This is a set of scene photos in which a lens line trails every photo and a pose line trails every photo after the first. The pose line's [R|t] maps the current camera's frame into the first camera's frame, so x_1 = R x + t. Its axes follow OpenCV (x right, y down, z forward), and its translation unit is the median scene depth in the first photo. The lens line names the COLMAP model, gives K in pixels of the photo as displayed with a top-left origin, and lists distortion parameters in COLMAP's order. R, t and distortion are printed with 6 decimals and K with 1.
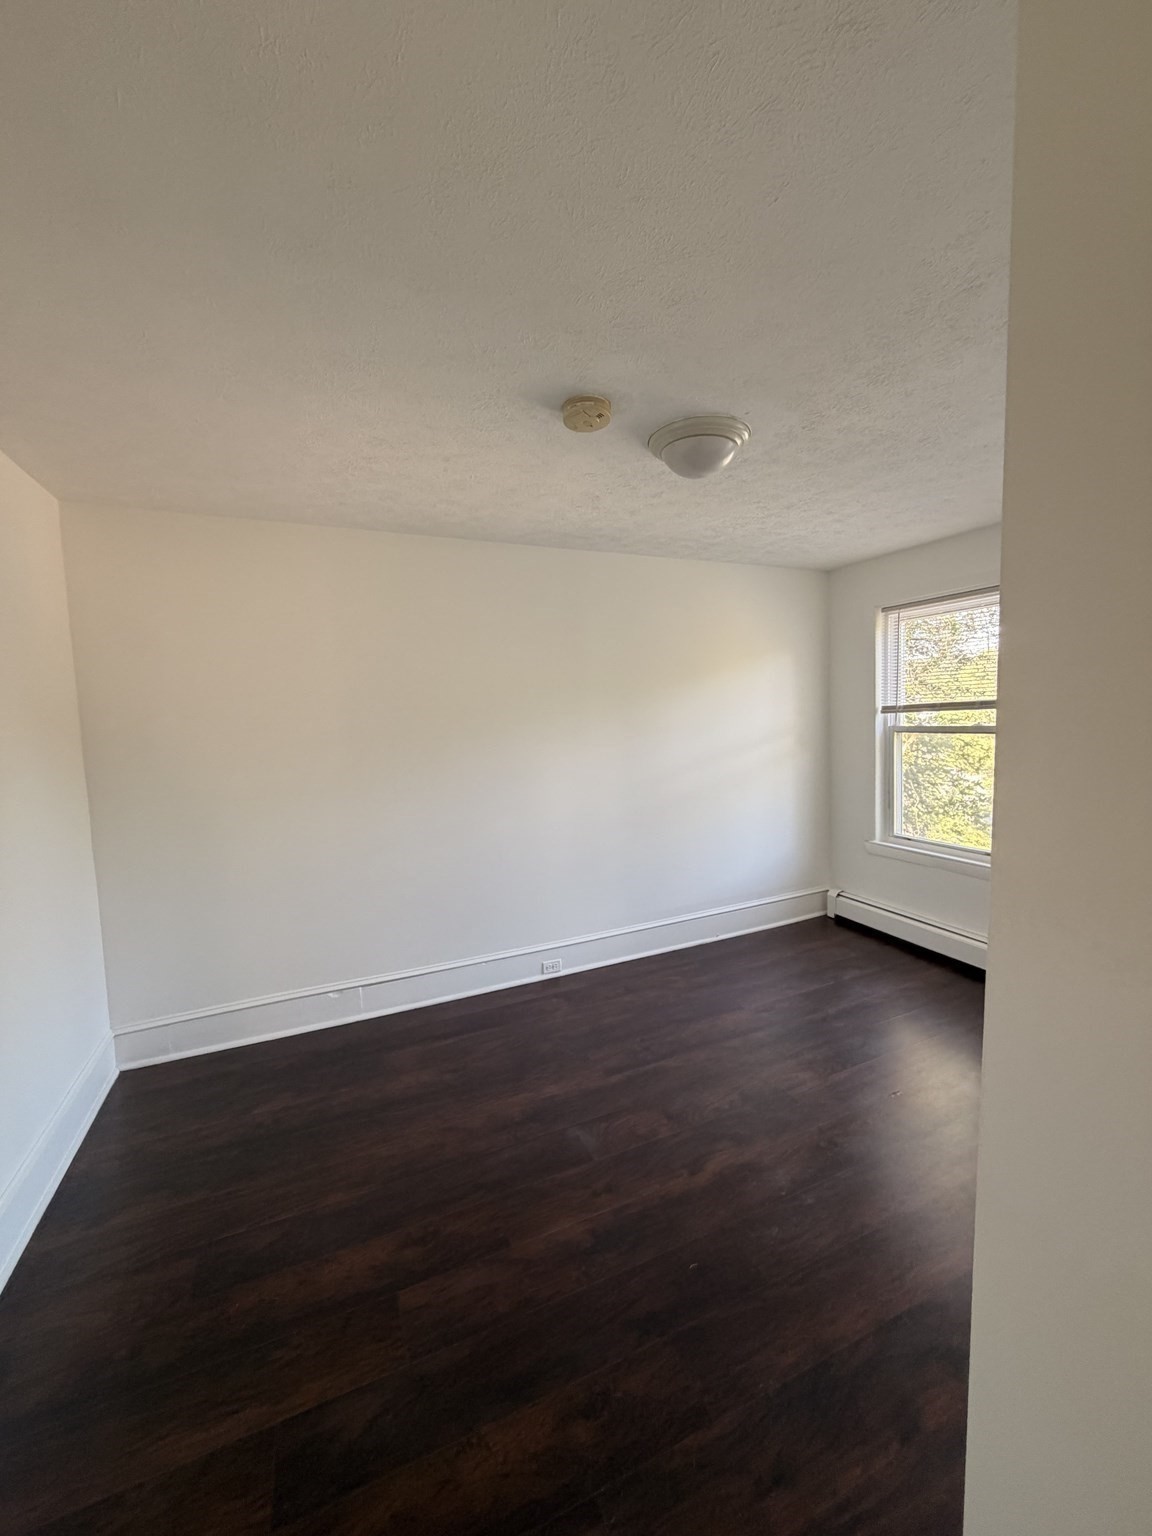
lens RADIAL K [[610.7, 0, 574.3], [0, 610.7, 765.4], [0, 0, 1]] dist [-0.002583, -0.000034]
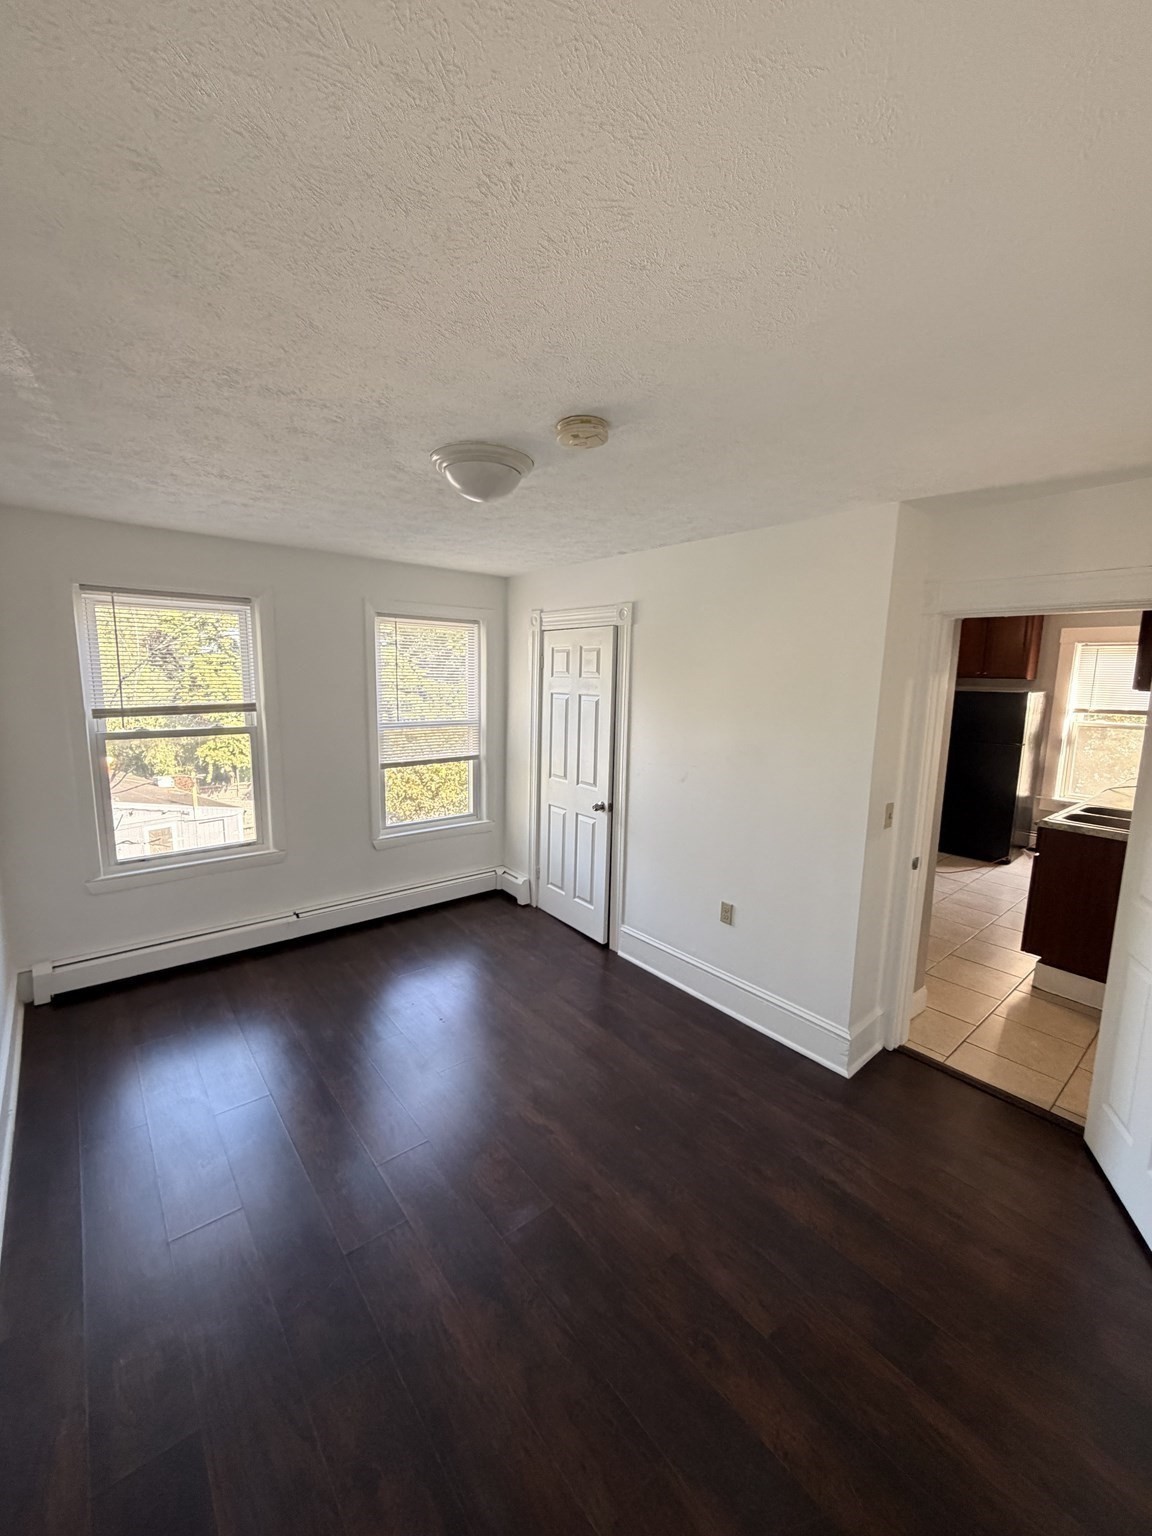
lens RADIAL K [[610.7, 0, 574.3], [0, 610.7, 765.4], [0, 0, 1]] dist [-0.002583, -0.000034]
pose [[-0.272730, -0.122897, 0.954209, -0.511677], [0.066953, 0.986979, 0.146254, -0.116143], [-0.959758, 0.103775, -0.260950, 0.716970]]
